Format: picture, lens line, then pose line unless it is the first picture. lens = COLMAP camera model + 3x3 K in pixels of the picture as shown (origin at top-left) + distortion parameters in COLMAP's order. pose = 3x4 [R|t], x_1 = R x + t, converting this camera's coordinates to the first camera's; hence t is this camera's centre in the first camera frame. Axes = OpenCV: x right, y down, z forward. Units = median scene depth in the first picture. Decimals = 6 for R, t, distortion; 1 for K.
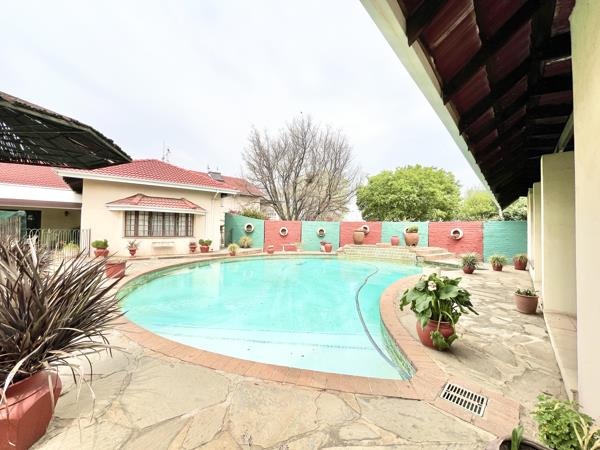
lens RADIAL K [[239.7, 0, 298.4], [0, 239.7, 223.3], [0, 0, 1]] dist [-0.000646, 0.000313]
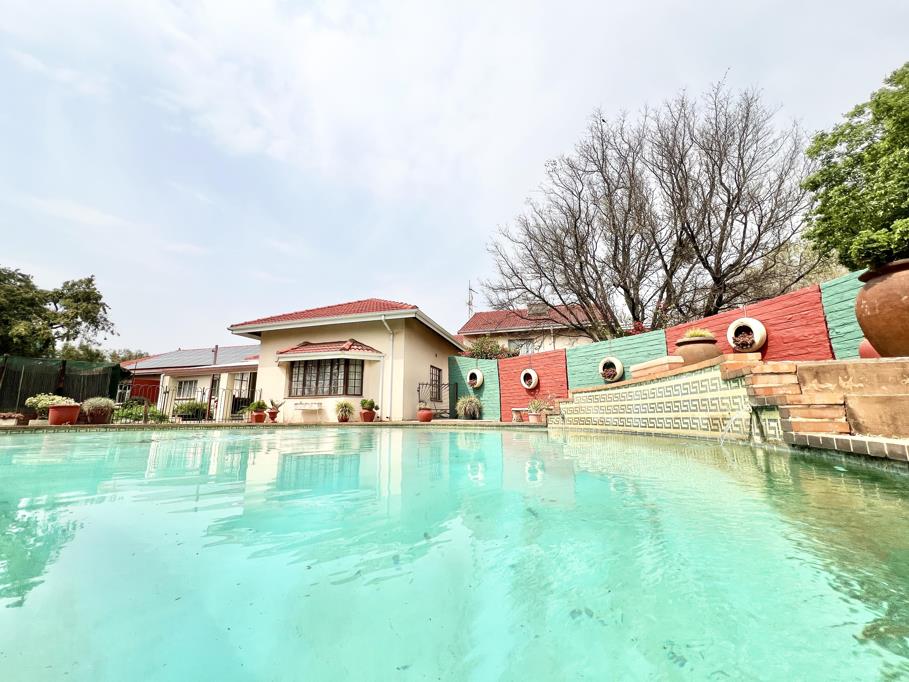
lens RADIAL K [[363.1, 0, 452.1], [0, 363.1, 338.4], [0, 0, 1]] dist [-0.000646, 0.000313]
pose [[0.585332, -0.190000, -0.788217, 0.435195], [0.039535, 0.977687, -0.206313, 0.103210], [0.809829, 0.089599, 0.579783, 0.570221]]
